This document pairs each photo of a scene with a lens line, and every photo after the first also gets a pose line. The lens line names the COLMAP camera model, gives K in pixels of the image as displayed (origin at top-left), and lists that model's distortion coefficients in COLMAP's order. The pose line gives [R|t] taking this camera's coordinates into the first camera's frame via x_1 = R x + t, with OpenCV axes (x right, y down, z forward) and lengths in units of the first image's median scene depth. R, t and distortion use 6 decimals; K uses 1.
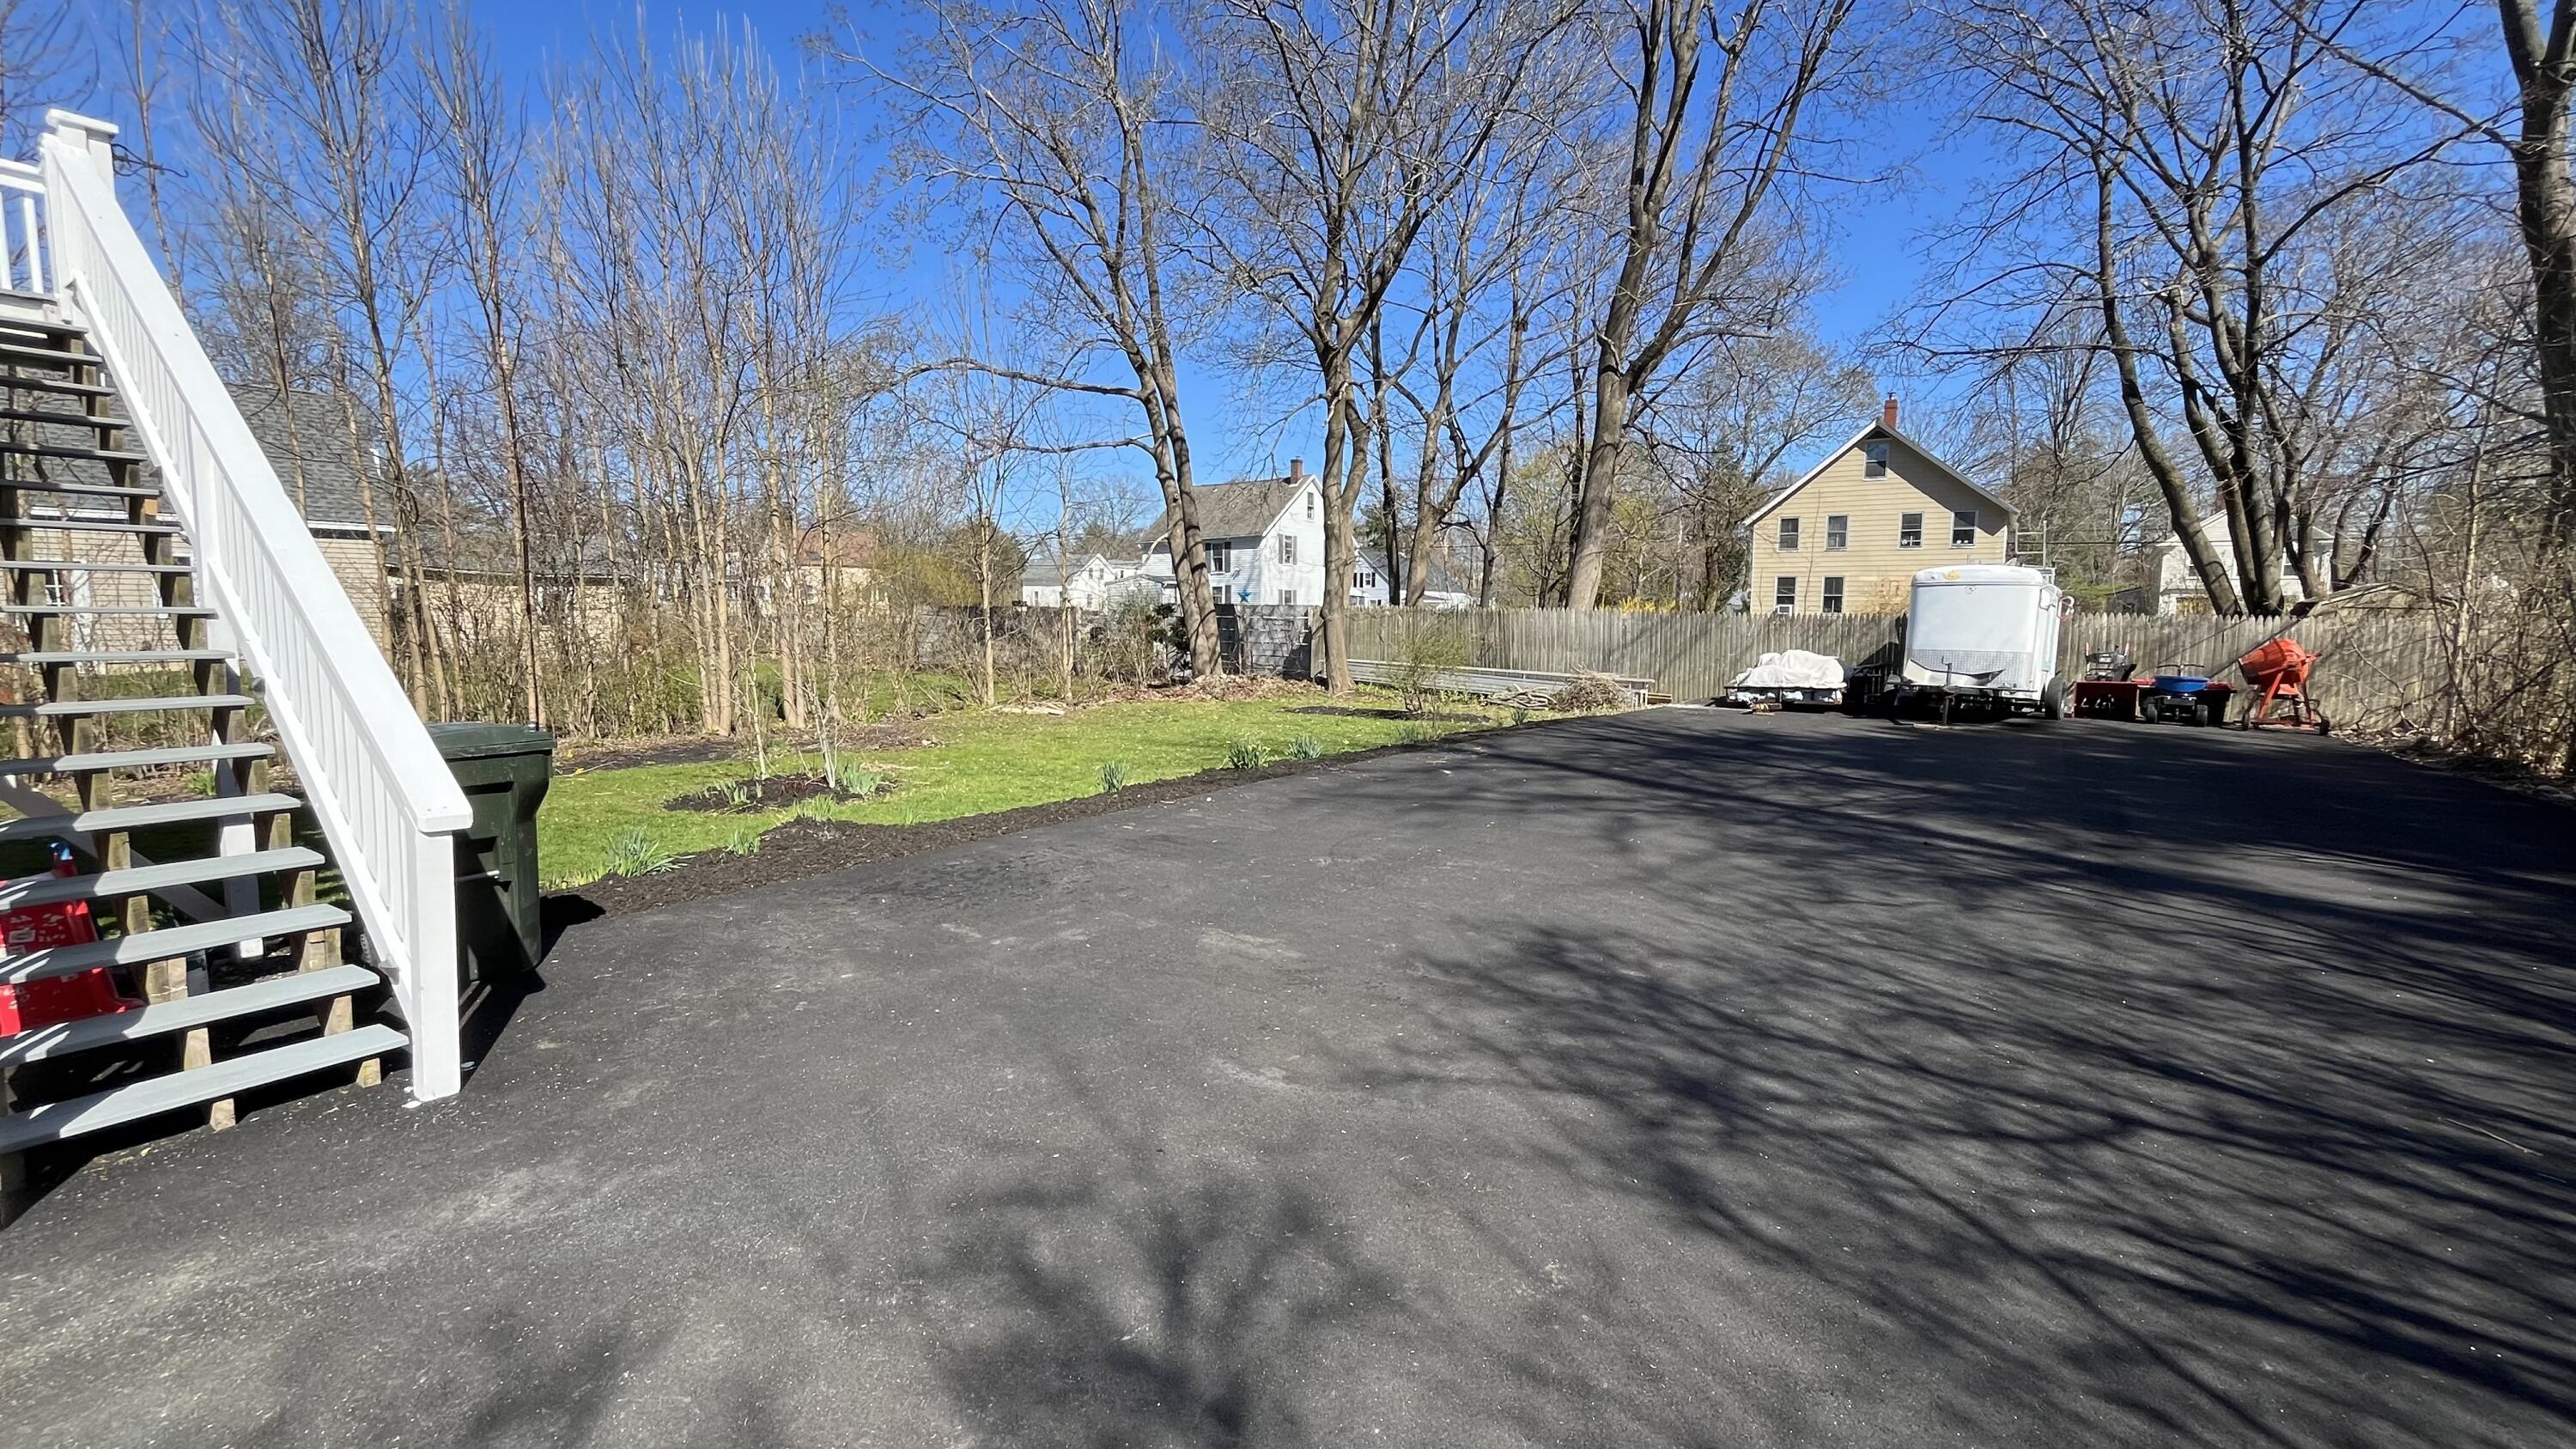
lens RADIAL K [[1046.3, 0, 1288.0], [0, 1046.3, 724.5], [0, 0, 1]] dist [-0.001980, -0.000397]
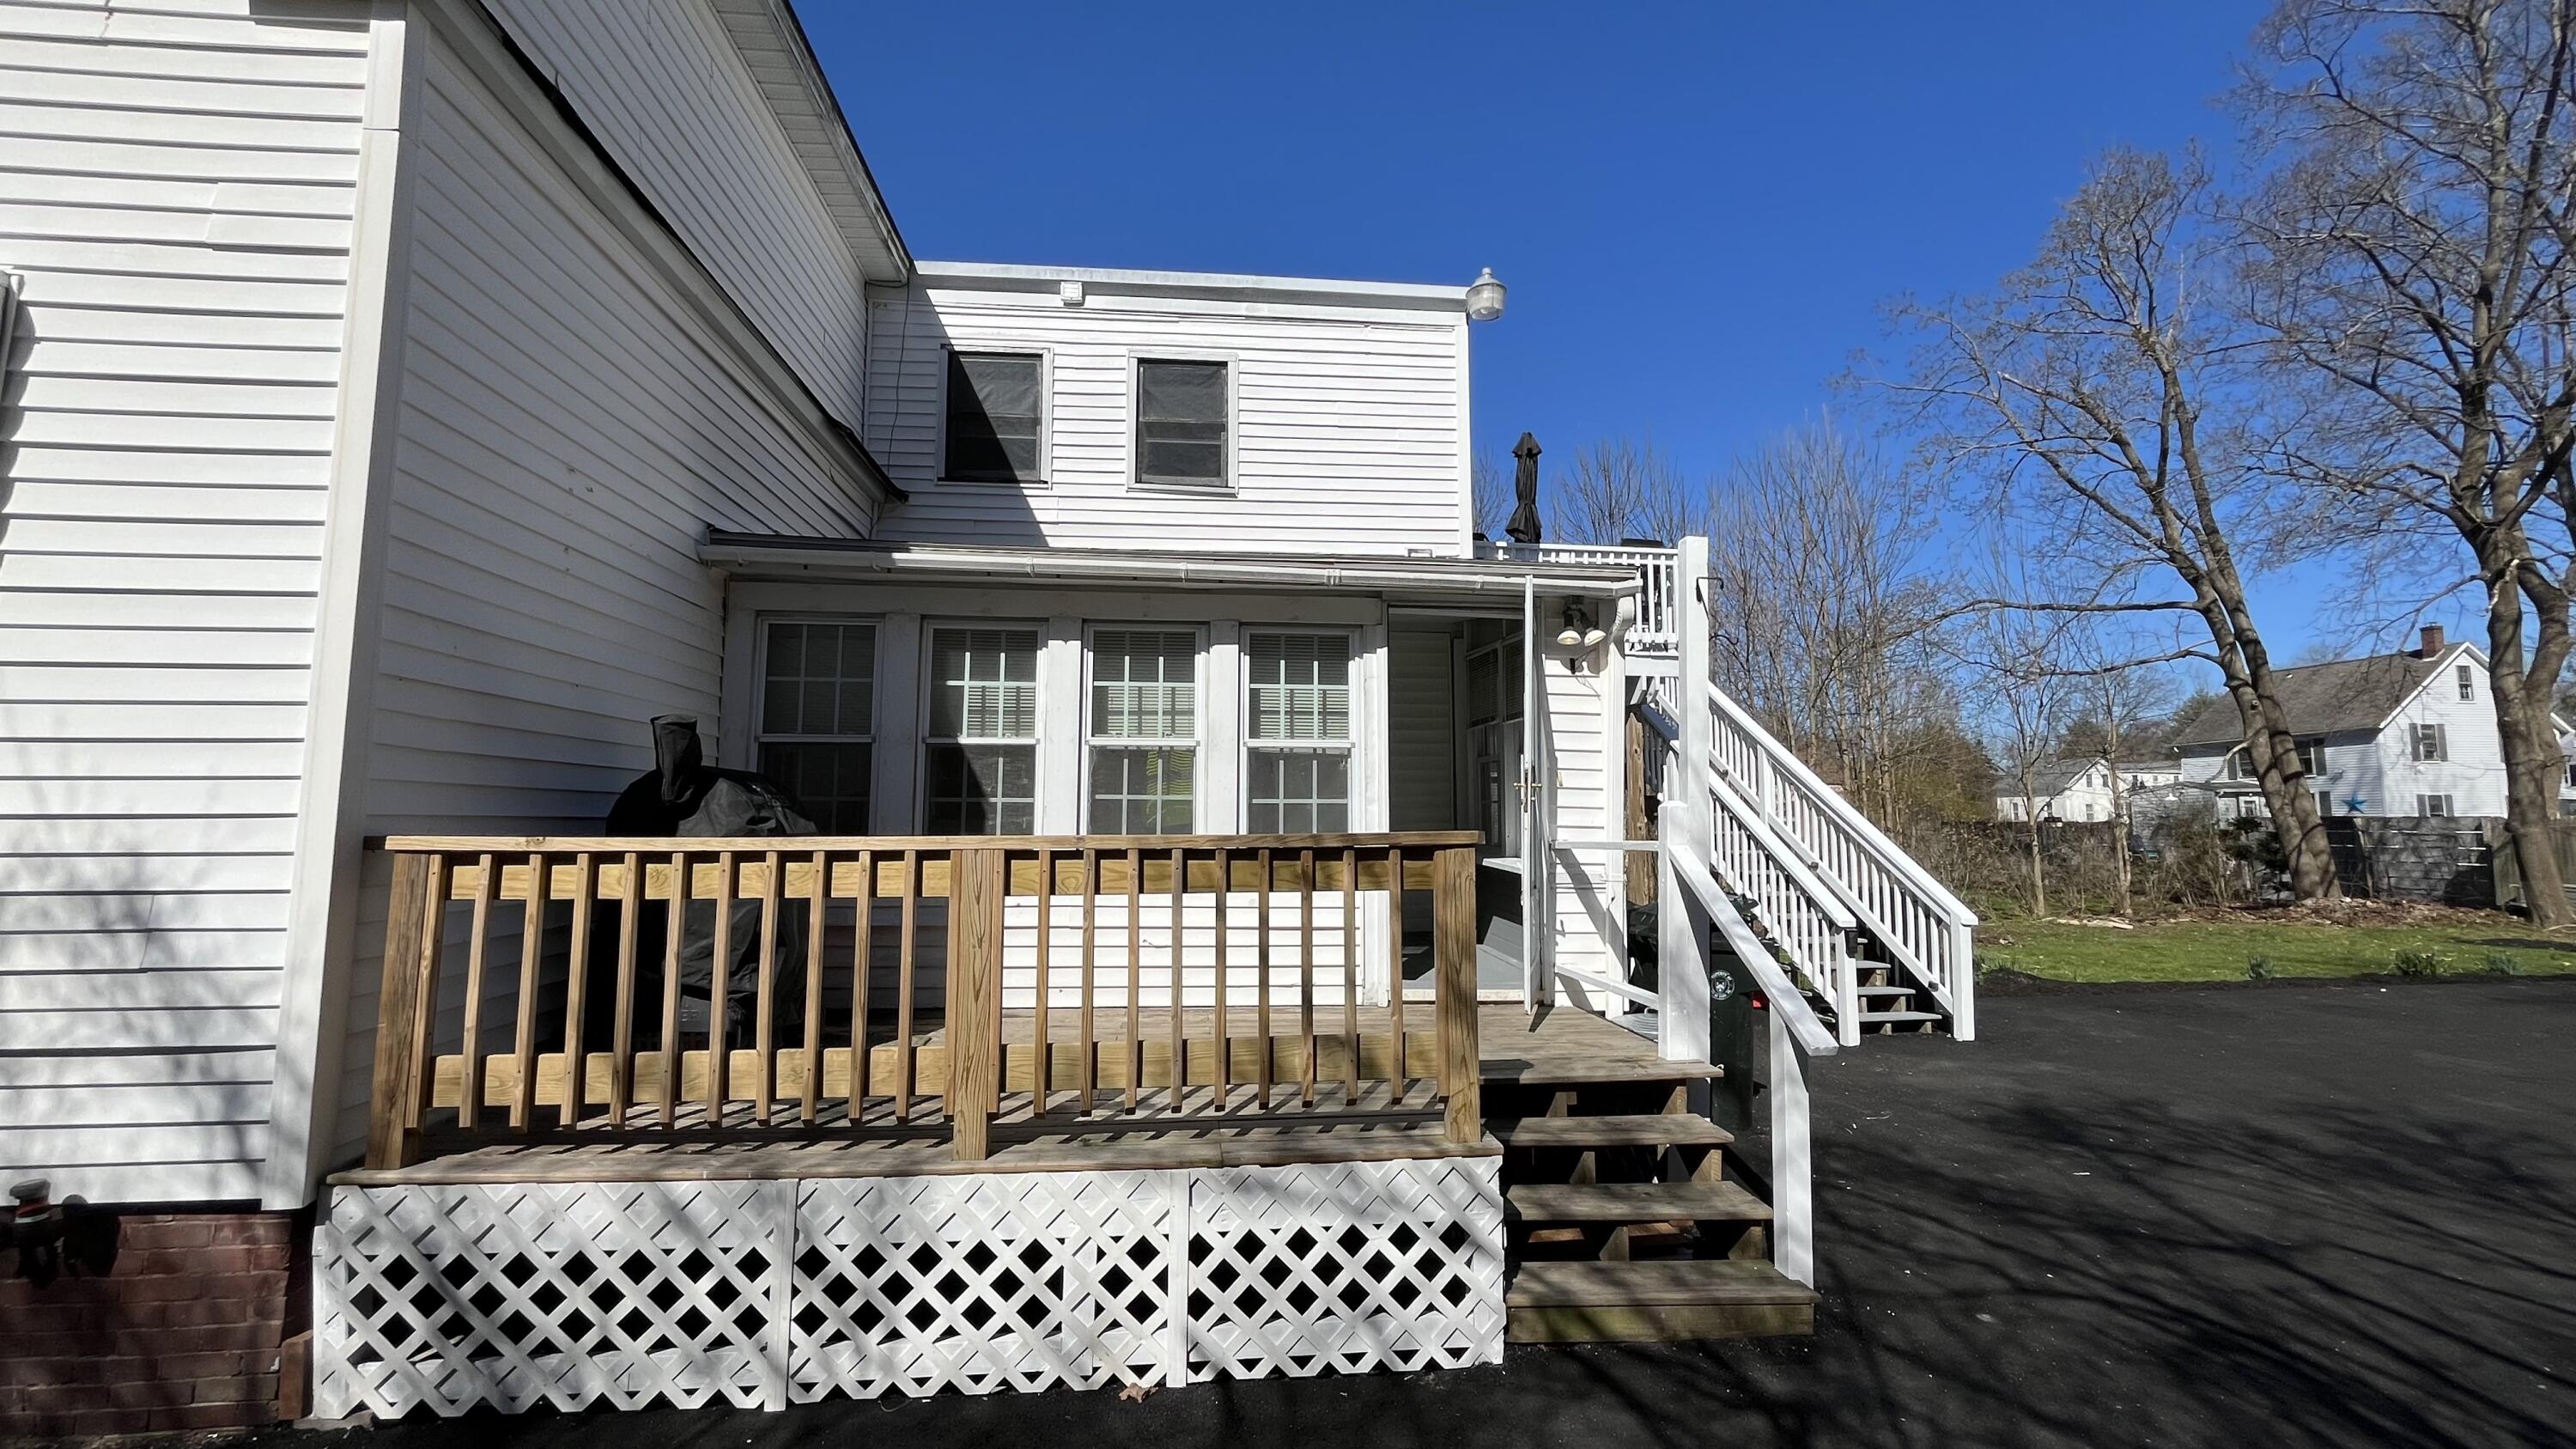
lens RADIAL K [[1046.3, 0, 1288.0], [0, 1046.3, 724.5], [0, 0, 1]] dist [-0.001980, -0.000397]
pose [[0.676119, -0.079708, -0.732469, -0.008822], [-0.071626, 0.982312, -0.173012, 0.023767], [0.733303, 0.169441, 0.658450, -0.240877]]
